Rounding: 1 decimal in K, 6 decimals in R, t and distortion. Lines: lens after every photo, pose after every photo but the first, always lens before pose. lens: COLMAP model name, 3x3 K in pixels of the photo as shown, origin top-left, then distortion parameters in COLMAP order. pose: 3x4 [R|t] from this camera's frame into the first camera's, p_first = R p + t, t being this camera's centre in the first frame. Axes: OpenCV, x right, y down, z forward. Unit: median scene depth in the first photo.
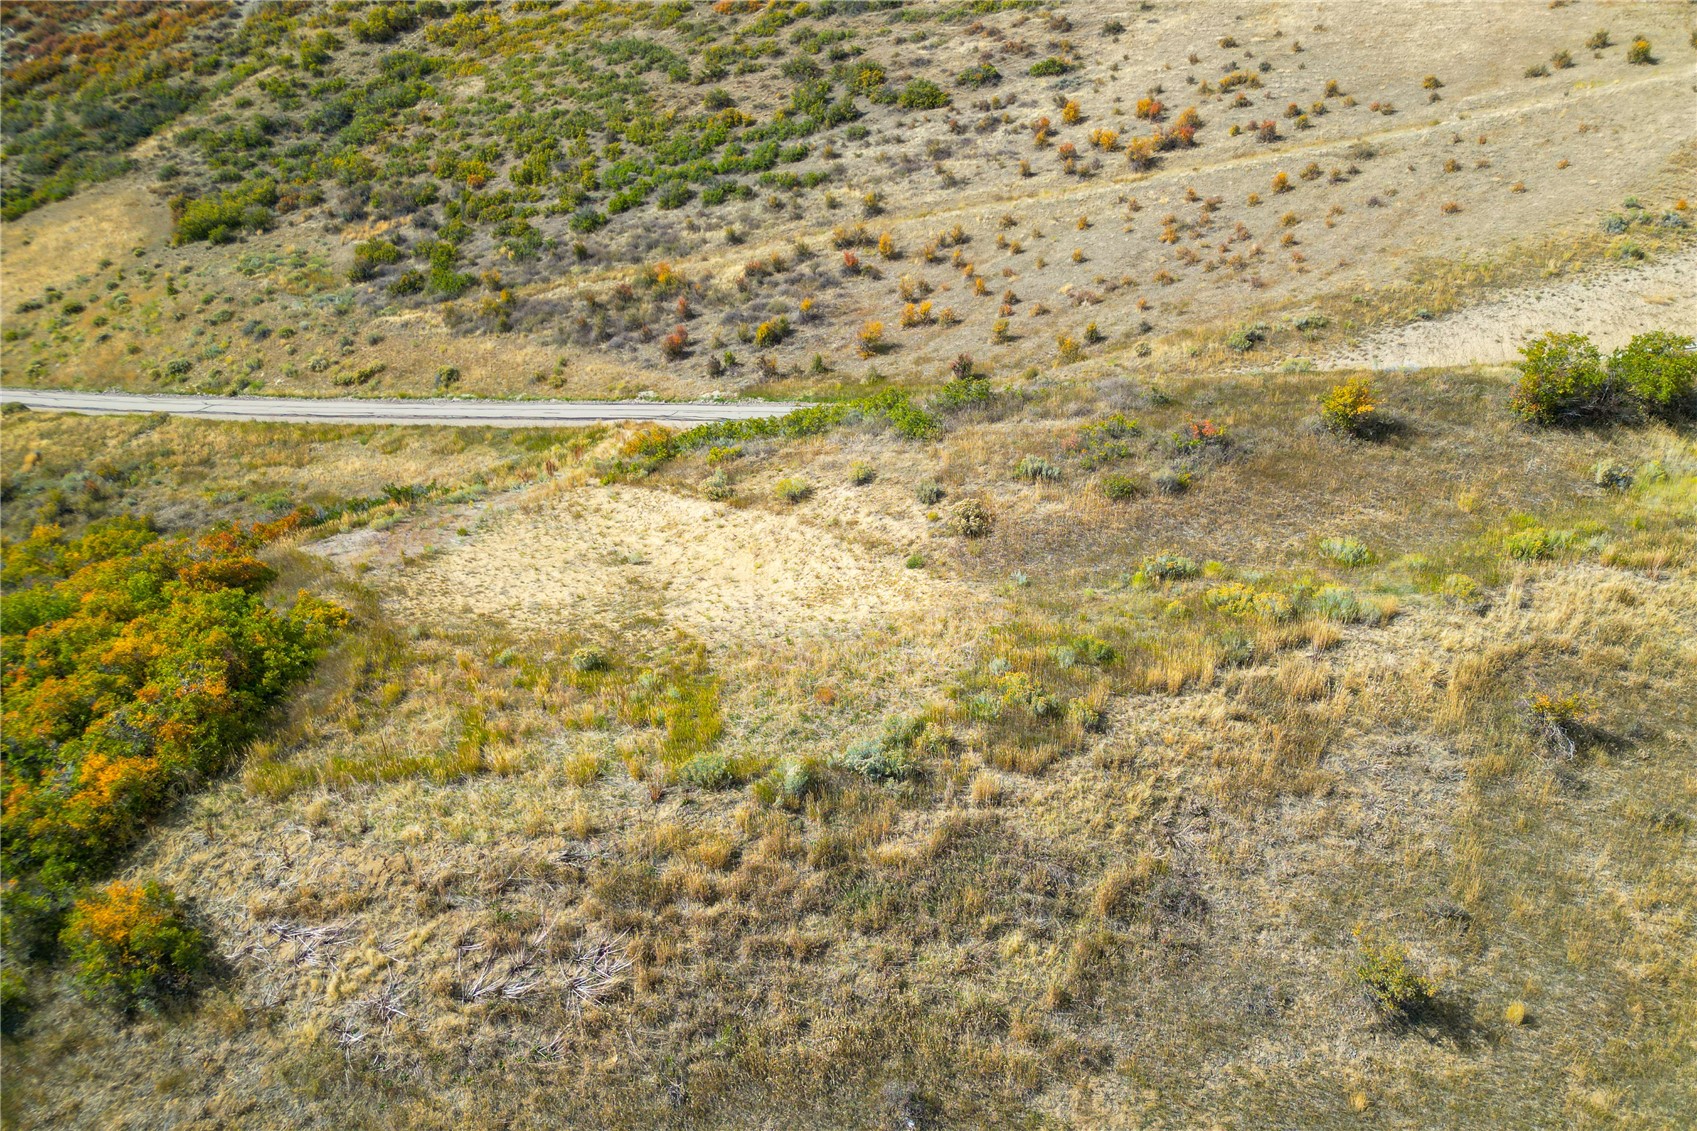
lens RADIAL K [[1186.7, 0, 852.2], [0, 1186.7, 563.9], [0, 0, 1]] dist [0.071079, -0.074880]
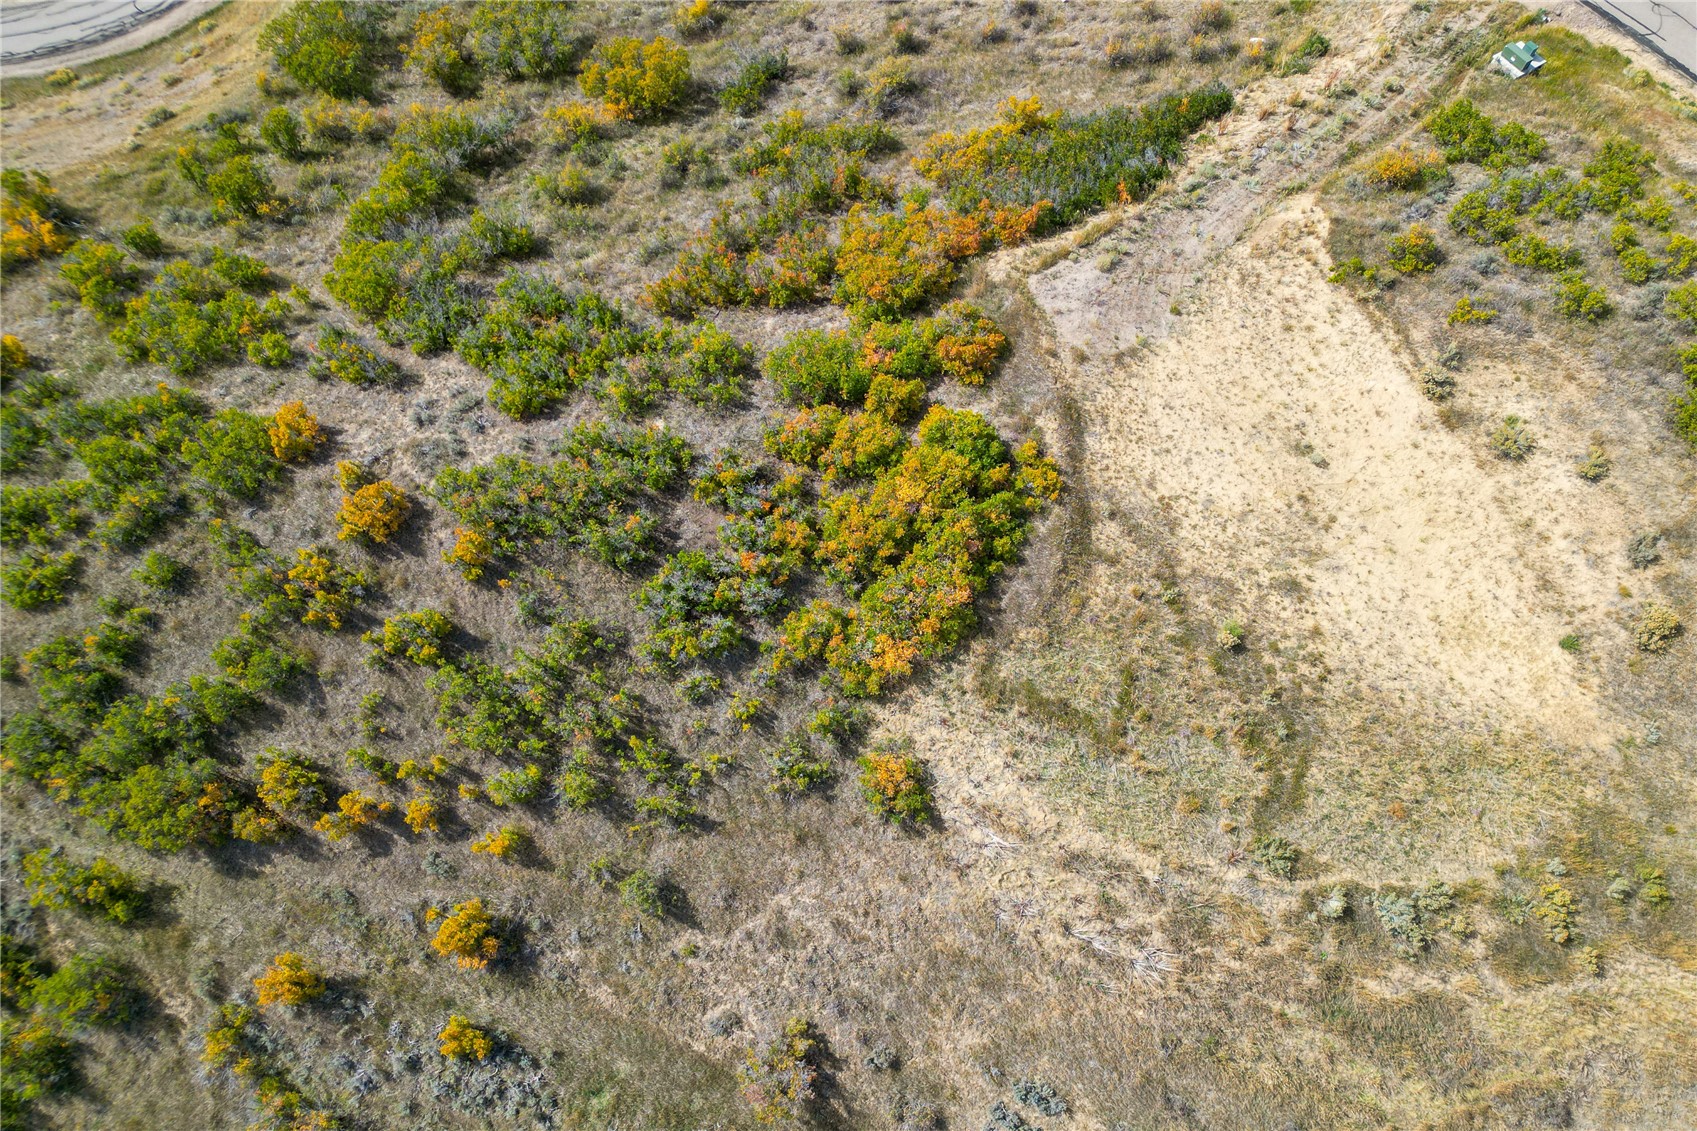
lens RADIAL K [[1186.7, 0, 842.1], [0, 1186.7, 565.0], [0, 0, 1]] dist [0.071079, -0.074880]
pose [[0.869659, 0.459764, -0.179749, -0.368404], [-0.180369, 0.634884, 0.751258, -0.777439], [0.459521, -0.620918, 0.635060, 0.097635]]
